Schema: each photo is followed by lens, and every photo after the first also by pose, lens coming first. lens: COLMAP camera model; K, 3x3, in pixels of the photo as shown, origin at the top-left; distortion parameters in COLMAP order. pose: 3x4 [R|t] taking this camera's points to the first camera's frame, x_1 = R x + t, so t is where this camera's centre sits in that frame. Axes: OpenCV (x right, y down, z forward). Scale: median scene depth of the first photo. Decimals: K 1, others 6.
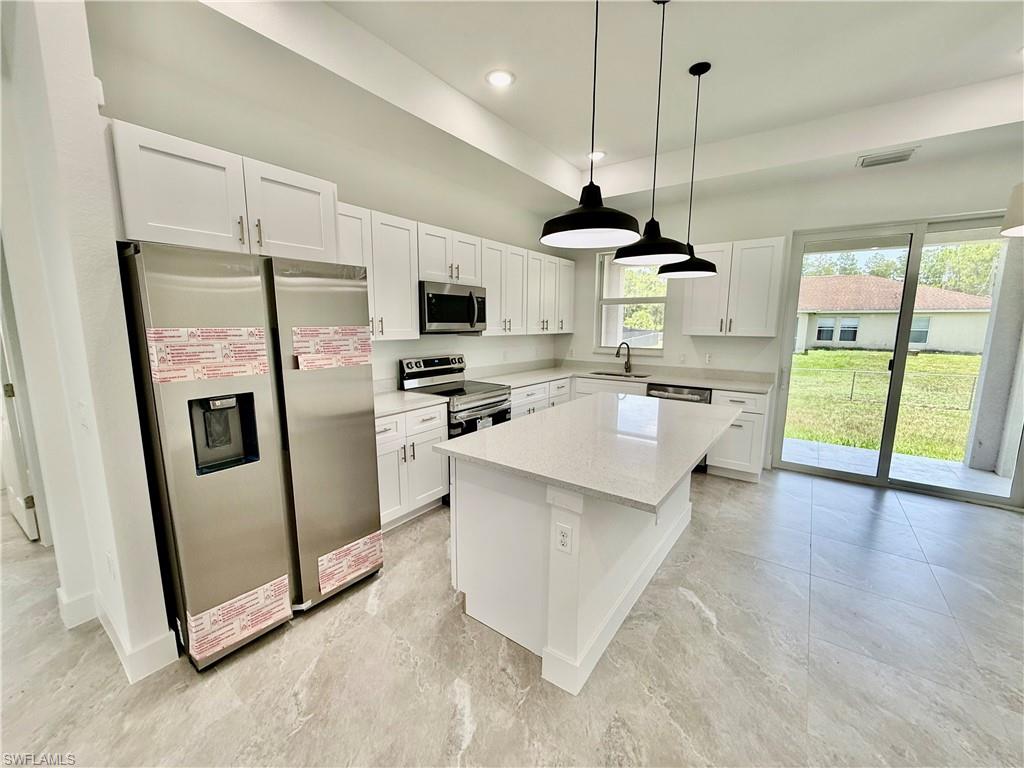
lens RADIAL K [[408.8, 0, 509.6], [0, 408.8, 383.0], [0, 0, 1]] dist [-0.000244, 0.000293]
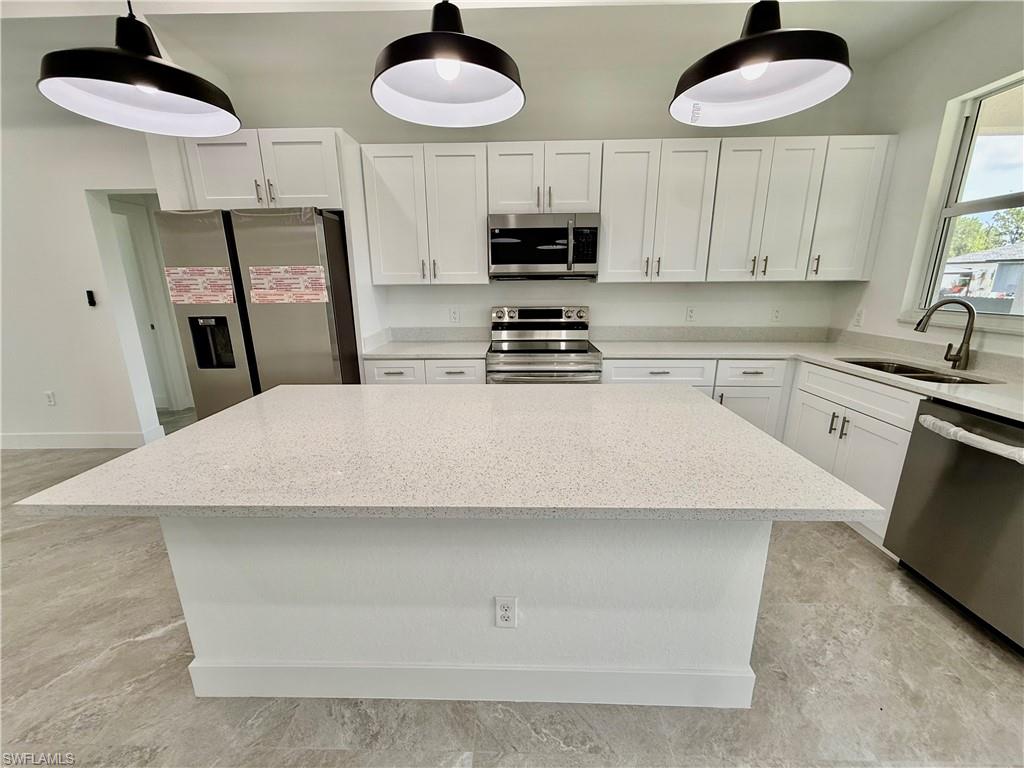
lens RADIAL K [[408.8, 0, 509.6], [0, 408.8, 383.0], [0, 0, 1]] dist [-0.000244, 0.000293]
pose [[0.574989, 0.191386, -0.795461, 0.549661], [-0.109703, 0.981510, 0.156852, -0.041078], [0.810773, -0.002924, 0.585354, 0.520125]]
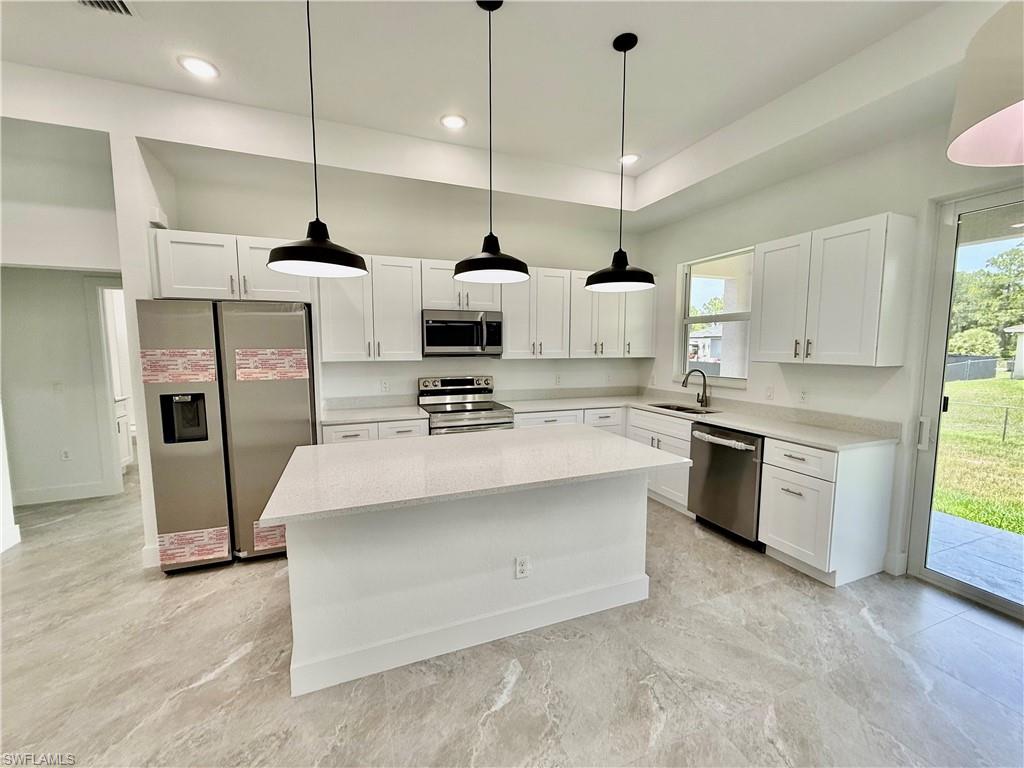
lens RADIAL K [[408.8, 0, 509.6], [0, 408.8, 383.0], [0, 0, 1]] dist [-0.000244, 0.000293]
pose [[0.848276, 0.044214, -0.527705, 0.583718], [-0.074301, 0.996588, -0.035938, -0.023185], [0.524315, 0.069694, 0.848667, 0.173046]]
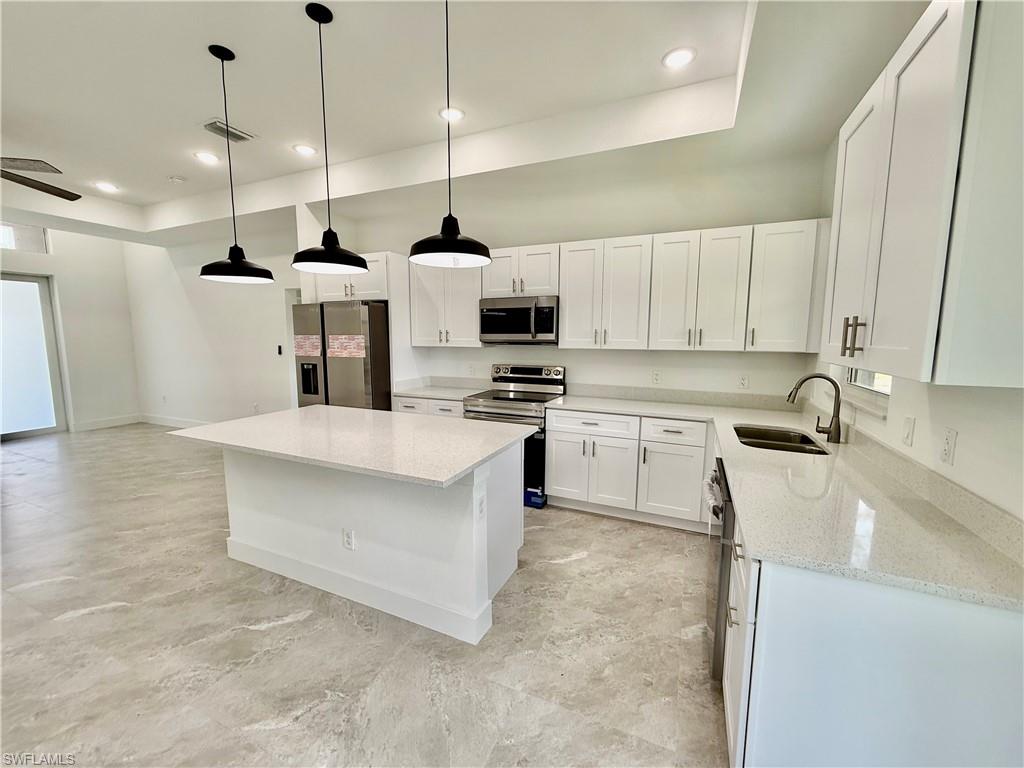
lens RADIAL K [[408.8, 0, 509.6], [0, 408.8, 383.0], [0, 0, 1]] dist [-0.000244, 0.000293]
pose [[0.212517, 0.109251, -0.971031, 0.969456], [-0.145790, 0.986153, 0.079045, -0.111166], [0.966220, 0.124768, 0.225502, 0.823174]]
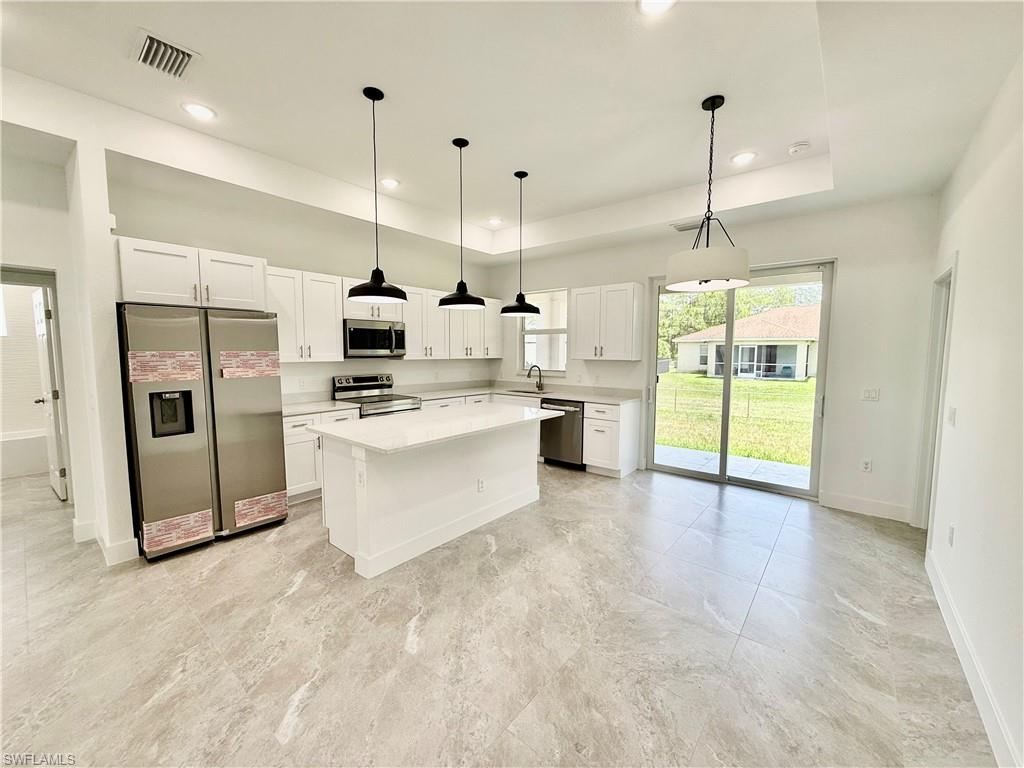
lens RADIAL K [[408.8, 0, 509.6], [0, 408.8, 383.0], [0, 0, 1]] dist [-0.000244, 0.000293]
pose [[0.998381, 0.003177, -0.056798, 0.403794], [-0.007021, 0.997687, -0.067618, 0.051465], [0.056452, 0.067907, 0.996093, -0.309842]]
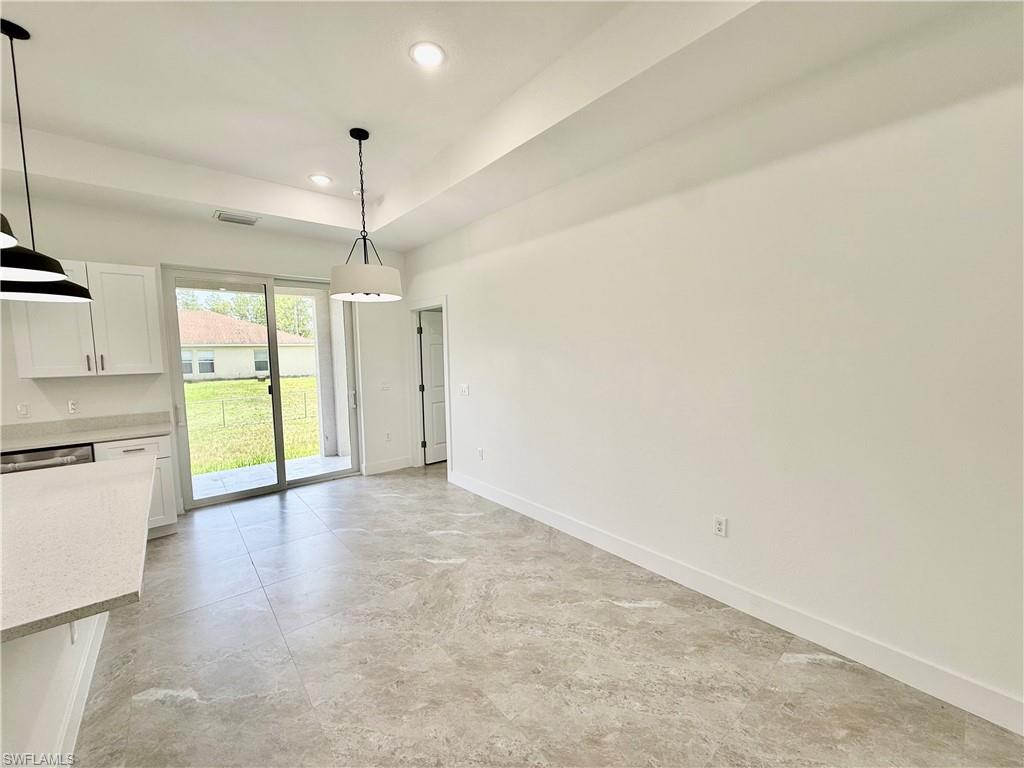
lens RADIAL K [[408.8, 0, 509.6], [0, 408.8, 383.0], [0, 0, 1]] dist [-0.000244, 0.000293]
pose [[0.232941, -0.086158, 0.968667, -0.085662], [0.163330, 0.985385, 0.048368, -0.007468], [-0.958677, 0.146945, 0.243609, 0.023043]]
